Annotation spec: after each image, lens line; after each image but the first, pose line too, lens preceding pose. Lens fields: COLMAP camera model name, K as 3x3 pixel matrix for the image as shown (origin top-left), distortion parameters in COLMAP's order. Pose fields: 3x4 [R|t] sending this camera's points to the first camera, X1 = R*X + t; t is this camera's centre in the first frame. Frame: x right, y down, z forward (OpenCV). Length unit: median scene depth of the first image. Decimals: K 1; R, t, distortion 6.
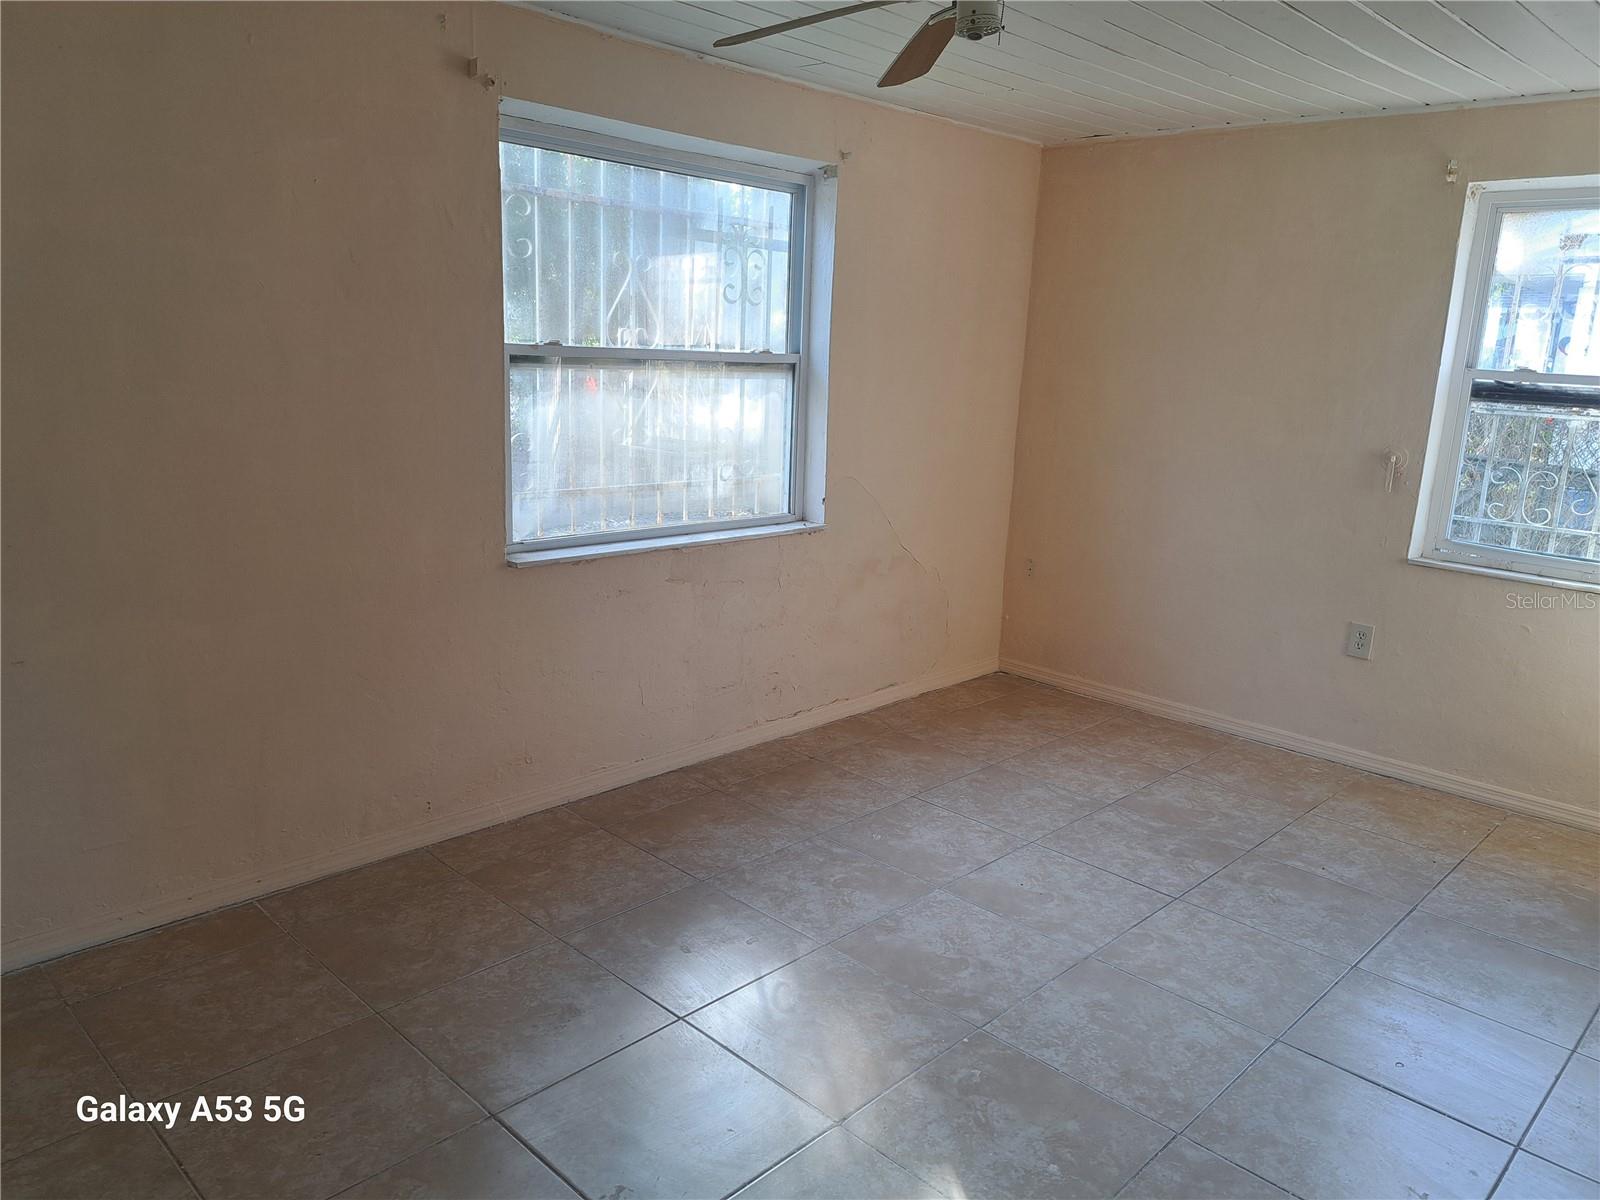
lens RADIAL K [[1149.7, 0, 812.0], [0, 1149.7, 594.4], [0, 0, 1]] dist [0.014608, -0.012955]
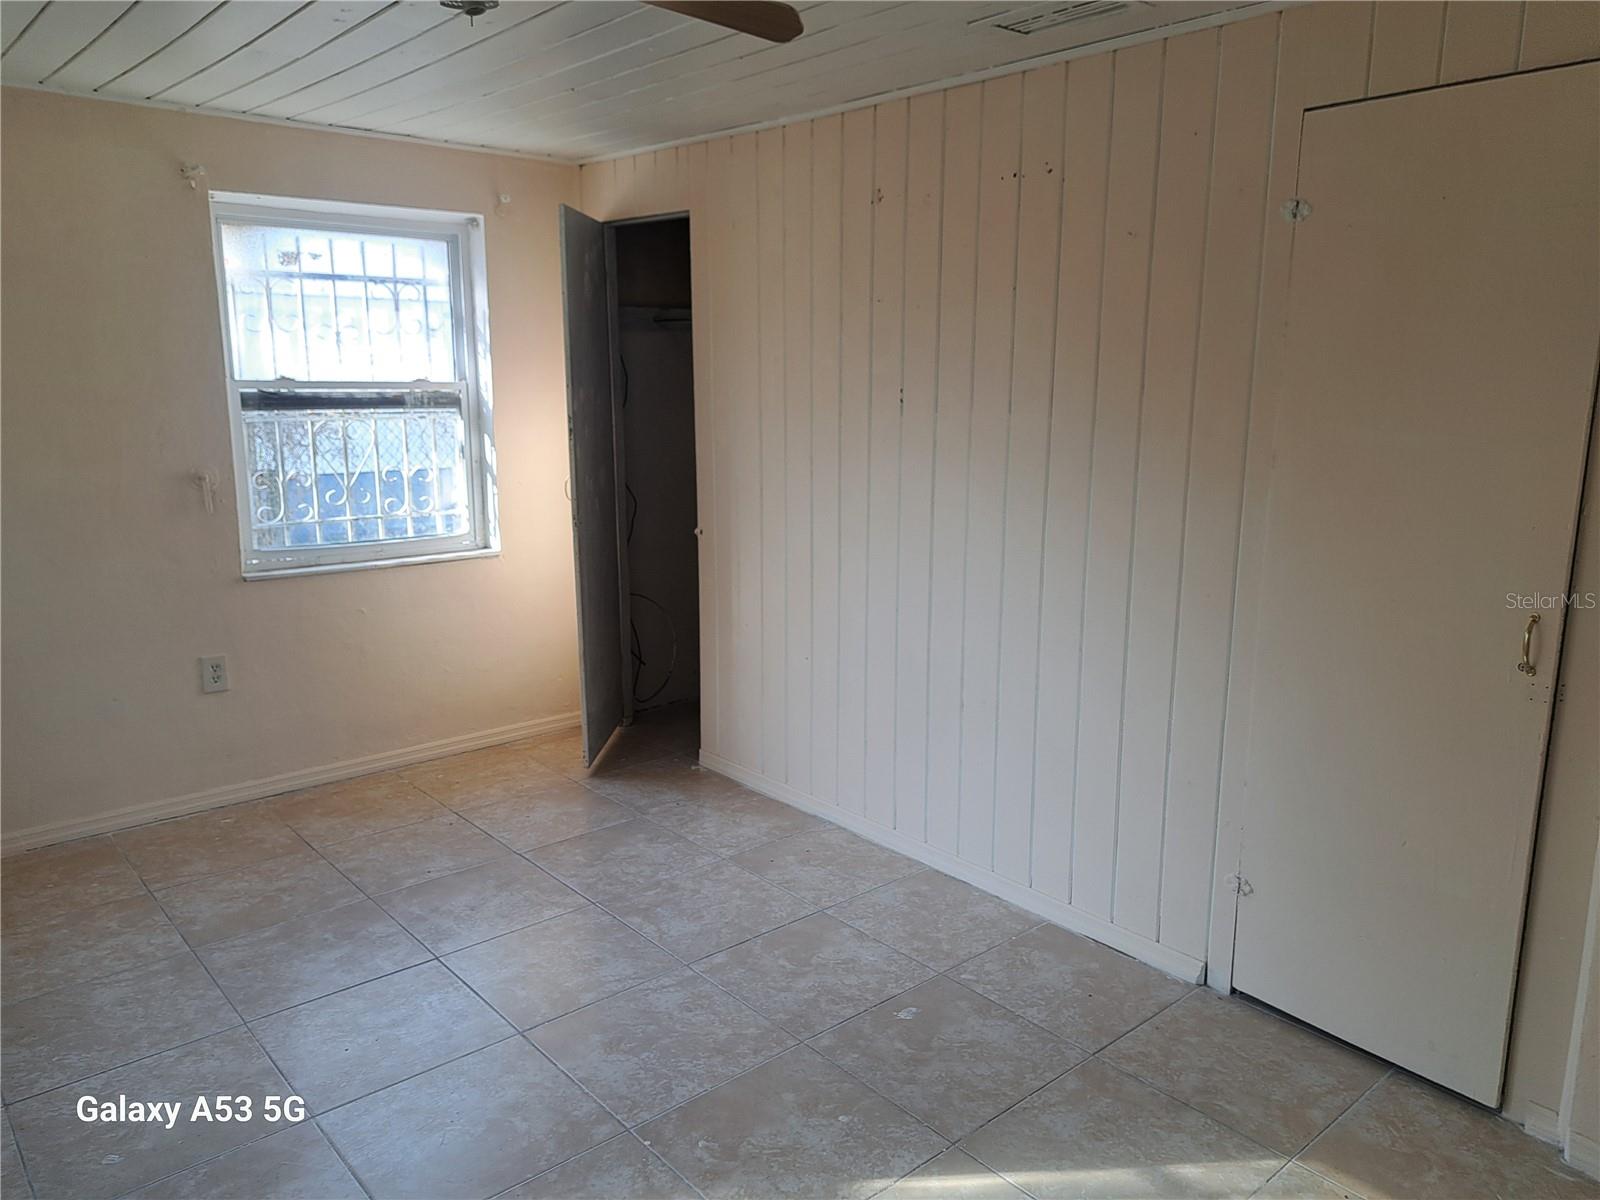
lens RADIAL K [[1149.7, 0, 814.0], [0, 1149.7, 604.2], [0, 0, 1]] dist [0.014608, -0.012955]
pose [[0.074424, -0.238929, 0.968181, -0.426261], [0.212780, 0.952320, 0.218658, -0.128339], [-0.974262, 0.189736, 0.121715, 0.450338]]
